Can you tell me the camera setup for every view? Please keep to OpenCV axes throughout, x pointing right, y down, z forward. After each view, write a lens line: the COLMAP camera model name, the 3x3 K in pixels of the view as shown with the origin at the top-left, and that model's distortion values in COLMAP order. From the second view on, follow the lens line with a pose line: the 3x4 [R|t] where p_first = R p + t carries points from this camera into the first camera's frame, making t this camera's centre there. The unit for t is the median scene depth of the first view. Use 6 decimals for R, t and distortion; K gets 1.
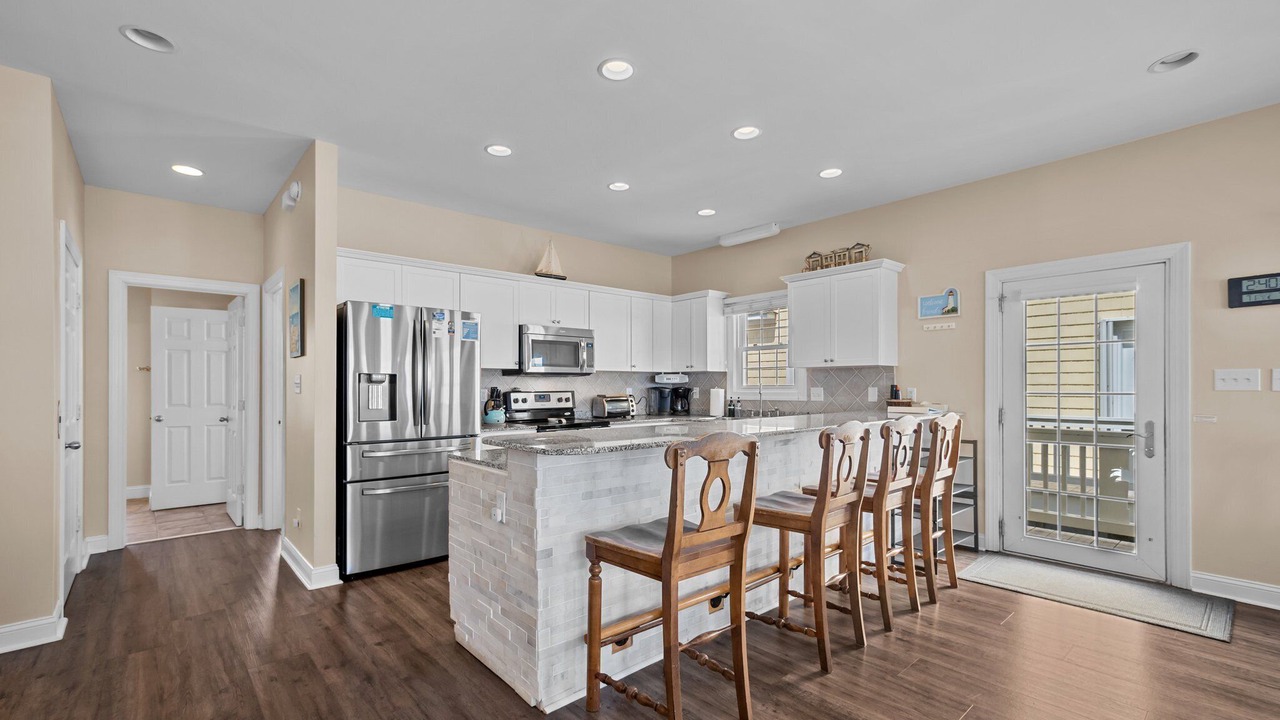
lens RADIAL K [[505.0, 0, 643.2], [0, 505.0, 382.6], [0, 0, 1]] dist [0.000279, 0.000106]
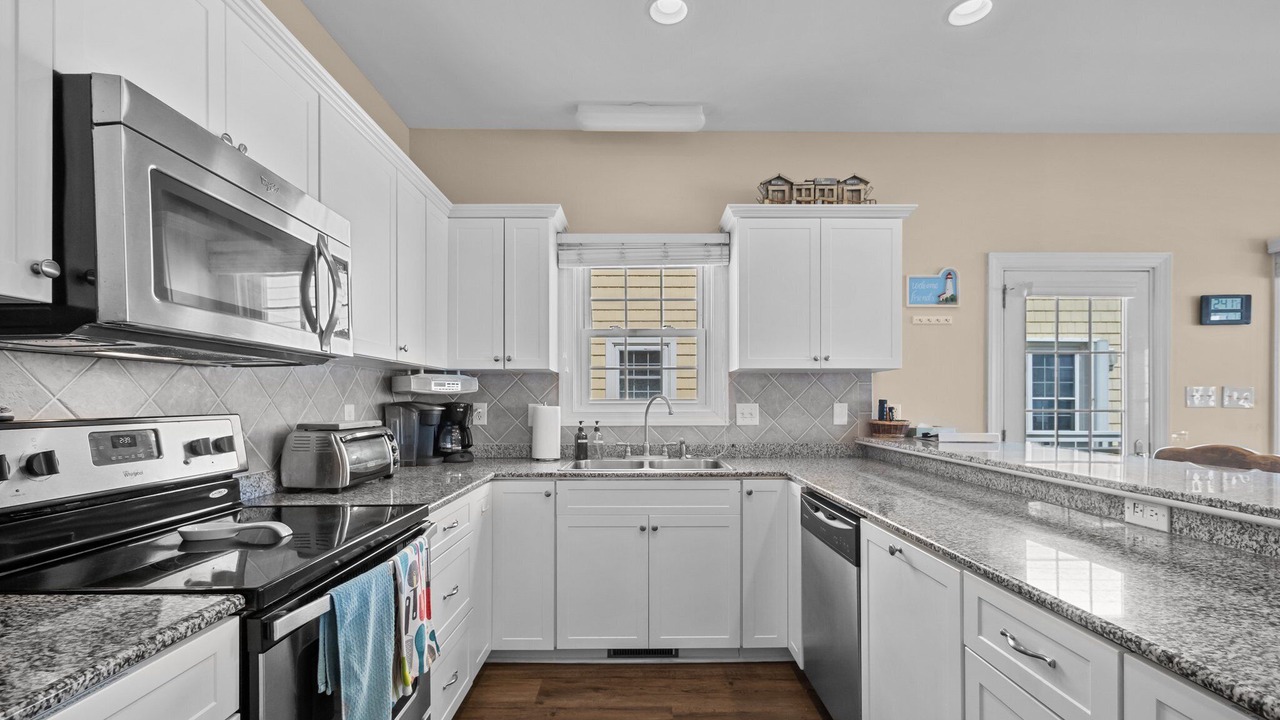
lens RADIAL K [[538.8, 0, 639.7], [0, 538.8, 402.4], [0, 0, 1]] dist [-0.001854, -0.000337]
pose [[0.679305, 0.001346, 0.733855, -0.235173], [-0.008940, 0.999939, 0.006442, 0.006063], [-0.733802, -0.010937, 0.679276, 0.680603]]
